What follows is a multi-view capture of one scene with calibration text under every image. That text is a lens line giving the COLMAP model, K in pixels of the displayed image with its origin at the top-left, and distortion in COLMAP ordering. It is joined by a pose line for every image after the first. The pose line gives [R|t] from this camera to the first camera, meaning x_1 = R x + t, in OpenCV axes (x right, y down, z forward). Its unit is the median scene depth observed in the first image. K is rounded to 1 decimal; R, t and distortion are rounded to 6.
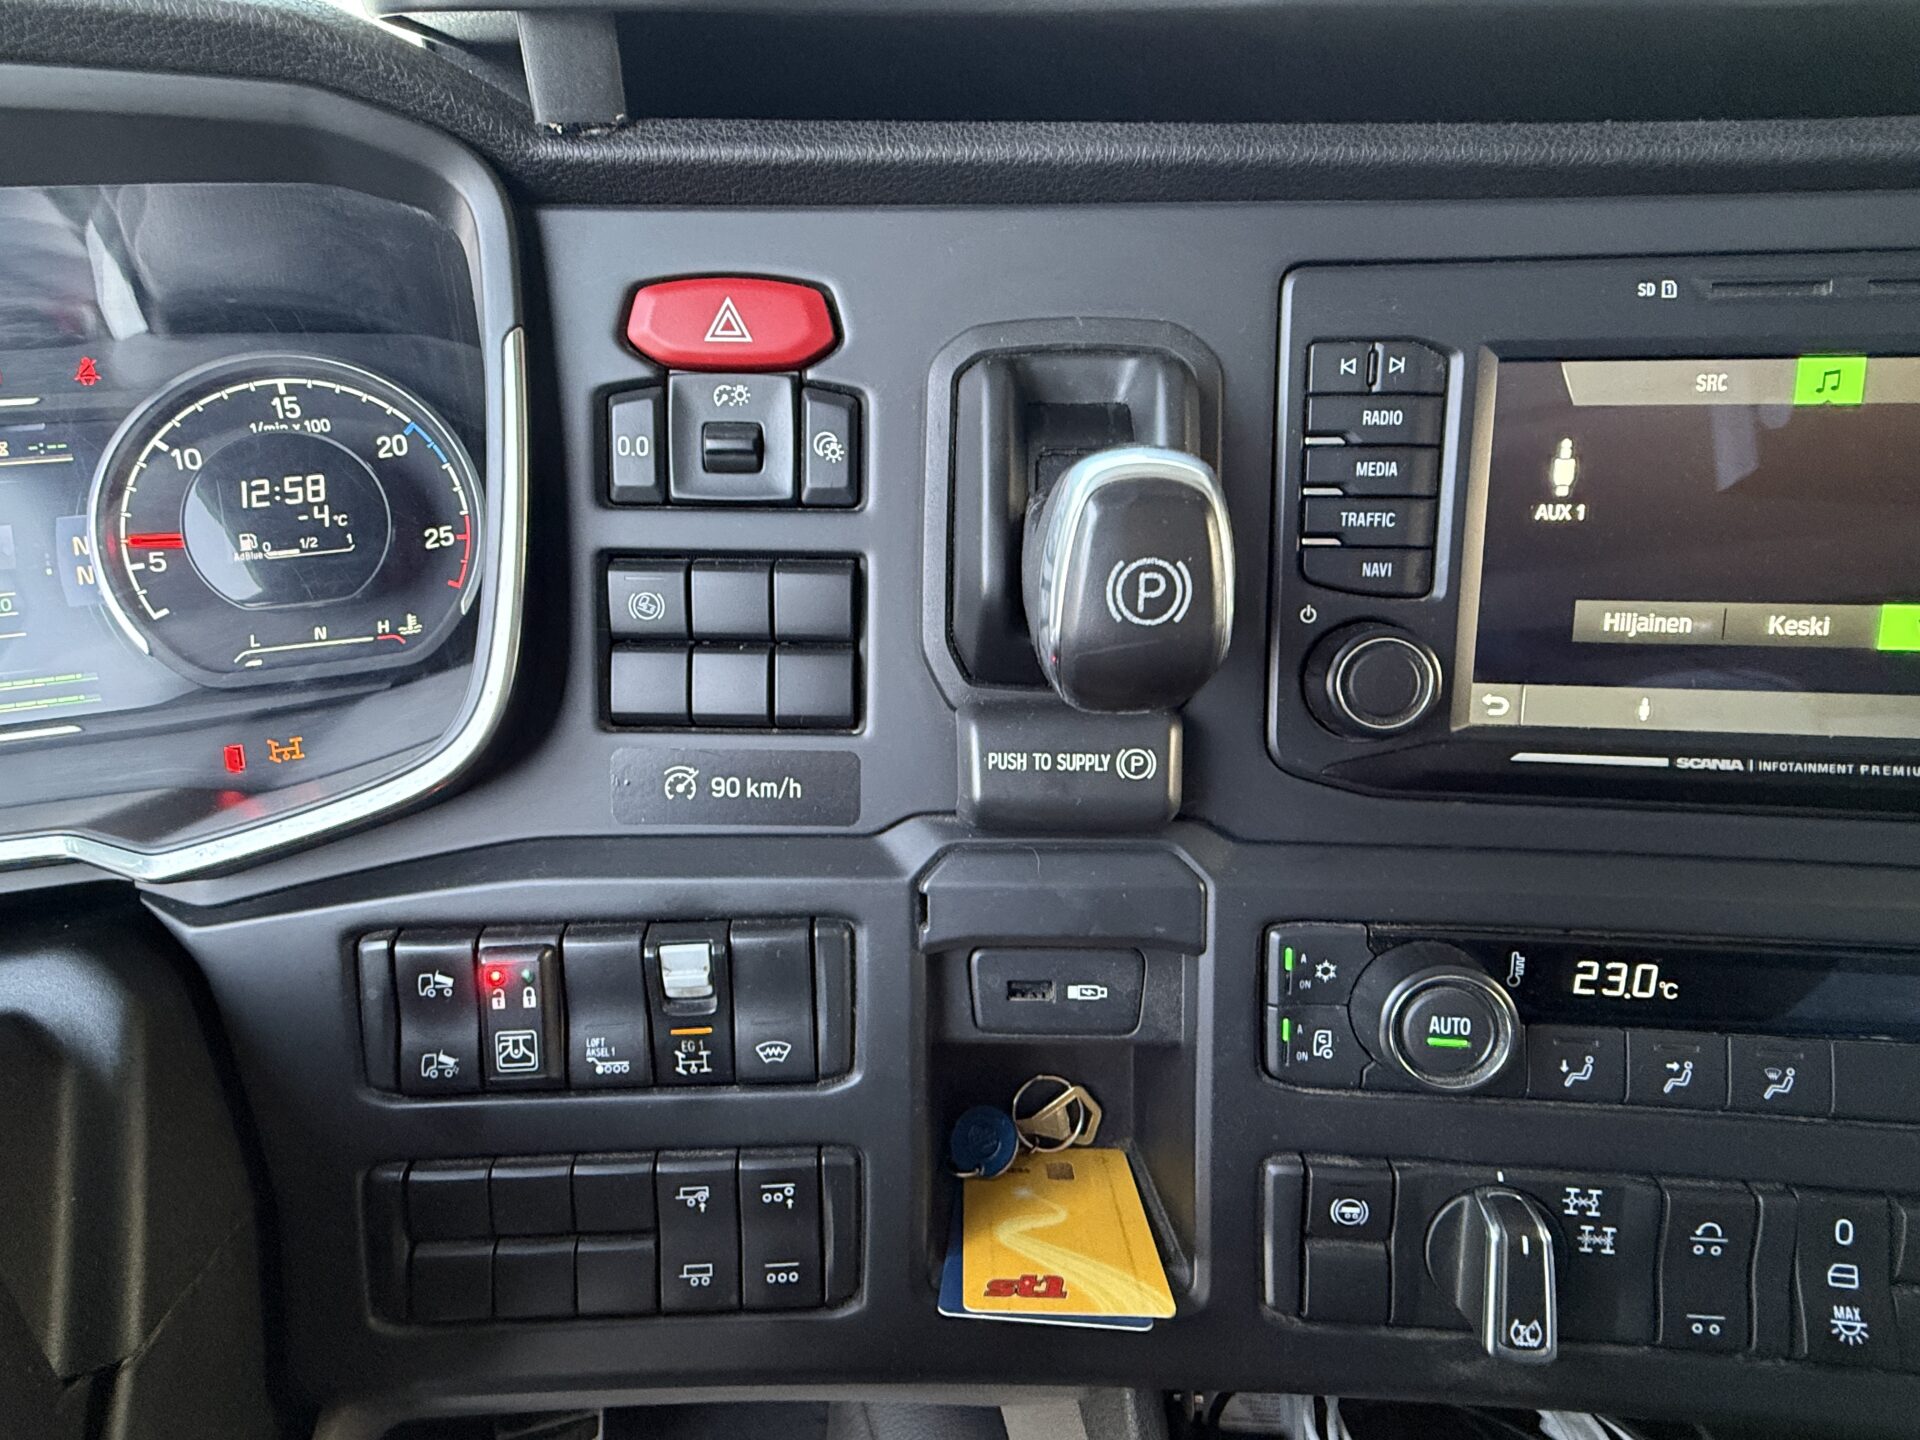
lens RADIAL K [[1038.4, 0, 885.1], [0, 1038.4, 723.8], [0, 0, 1]] dist [0.003564, -0.001638]
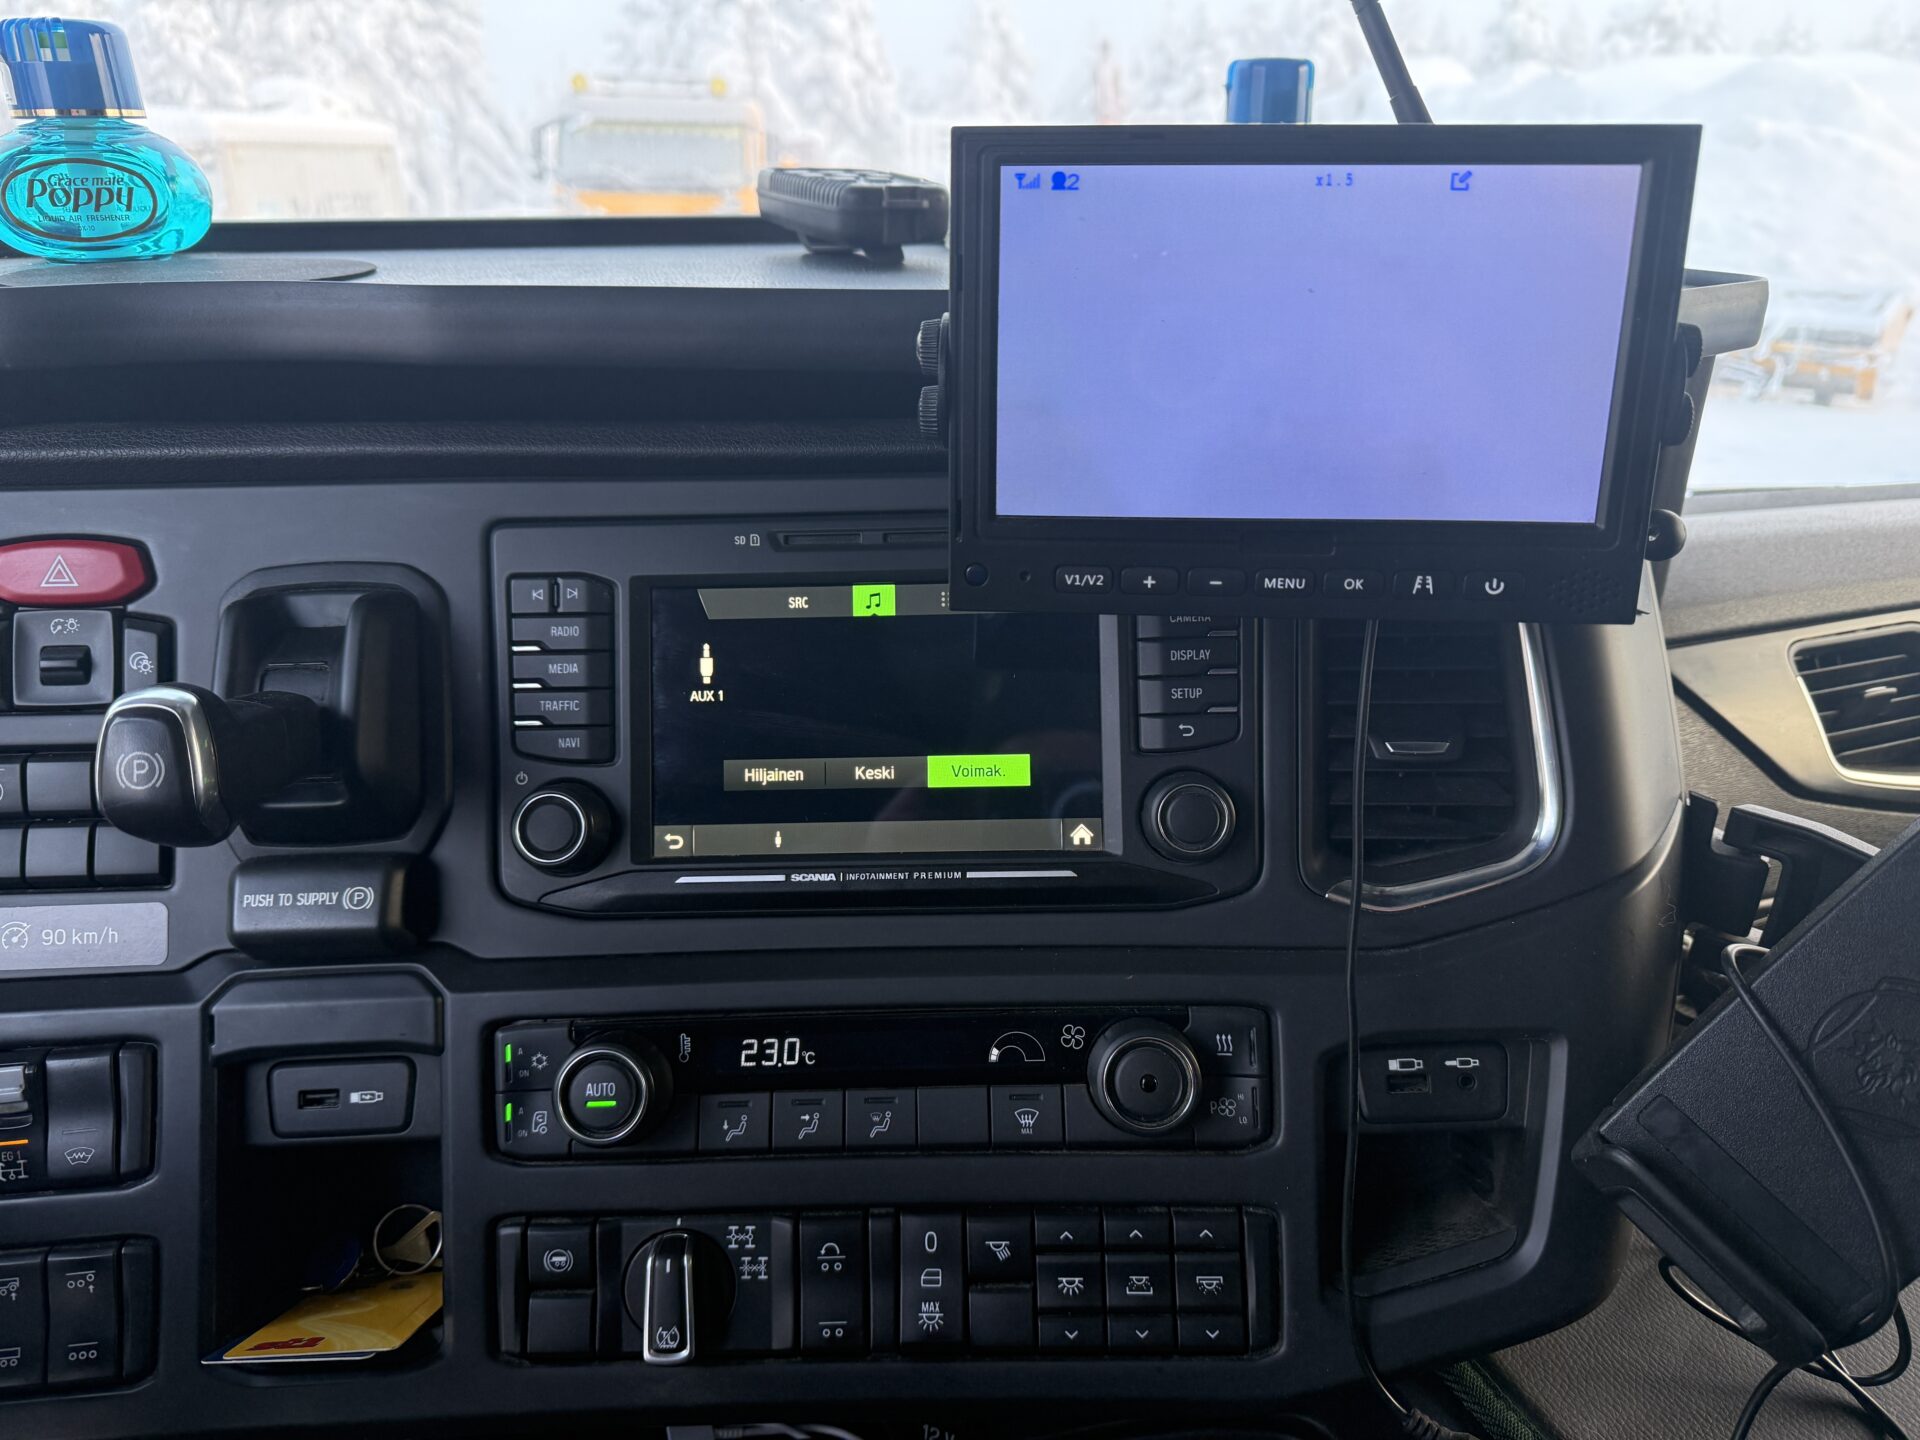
lens RADIAL K [[1376.7, 0, 947.7], [0, 1376.7, 700.0], [0, 0, 1]] dist [0.072490, -0.118461]
pose [[0.994826, -0.032097, 0.096389, 0.769988], [0.048539, 0.983651, -0.173420, 0.125218], [-0.089247, 0.177201, 0.980120, -0.767132]]
